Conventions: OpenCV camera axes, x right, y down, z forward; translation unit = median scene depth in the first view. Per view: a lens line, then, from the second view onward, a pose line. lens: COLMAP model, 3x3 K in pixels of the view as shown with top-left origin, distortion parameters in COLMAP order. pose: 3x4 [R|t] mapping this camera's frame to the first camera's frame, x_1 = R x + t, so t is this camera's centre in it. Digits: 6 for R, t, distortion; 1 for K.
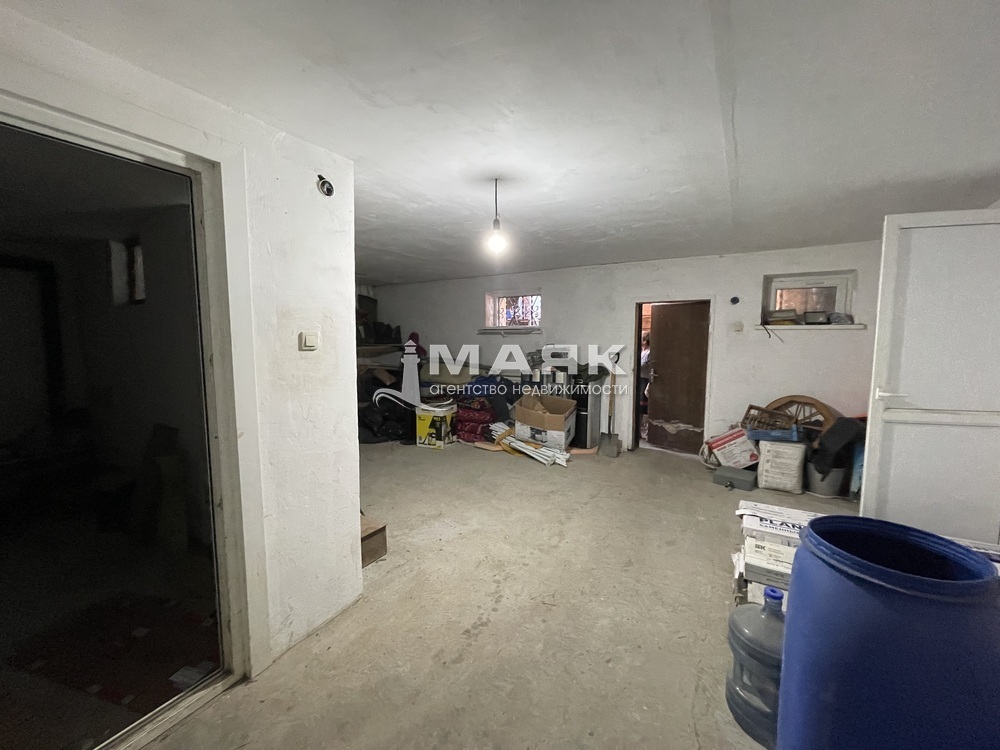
lens RADIAL K [[404.8, 0, 505.1], [0, 404.8, 372.9], [0, 0, 1]] dist [-0.003352, -0.000223]
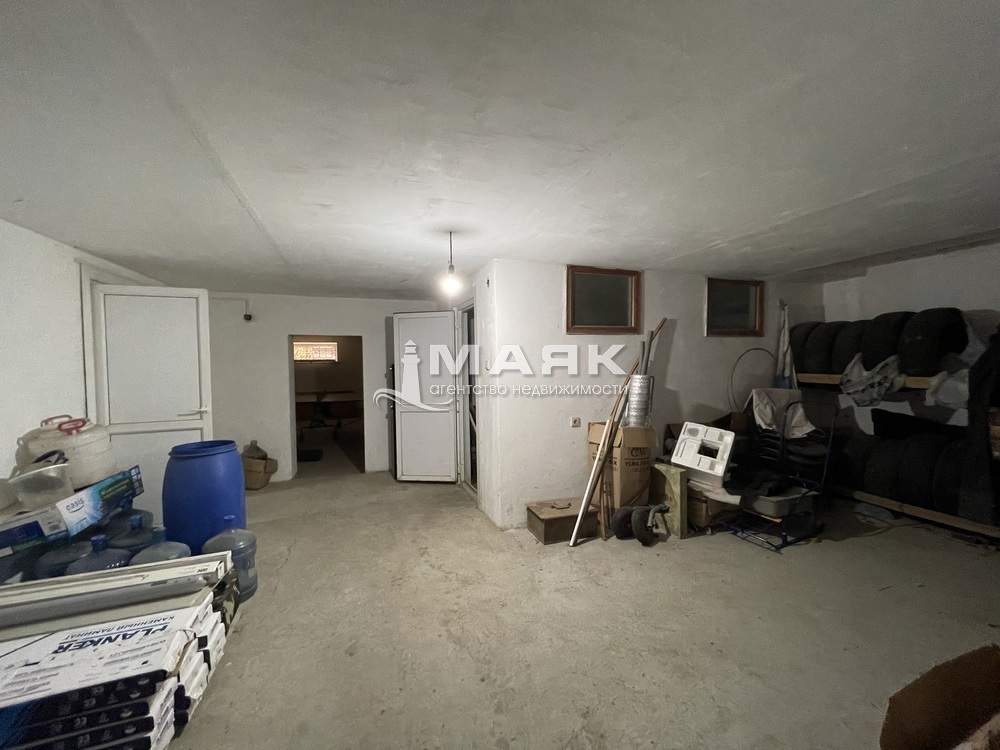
lens RADIAL K [[404.8, 0, 505.1], [0, 404.8, 372.9], [0, 0, 1]] dist [-0.003352, -0.000223]
pose [[-0.629415, 0.028715, -0.776539, 0.728104], [-0.059247, 0.994635, 0.084802, -0.156965], [0.774807, 0.099383, -0.624337, 1.702460]]
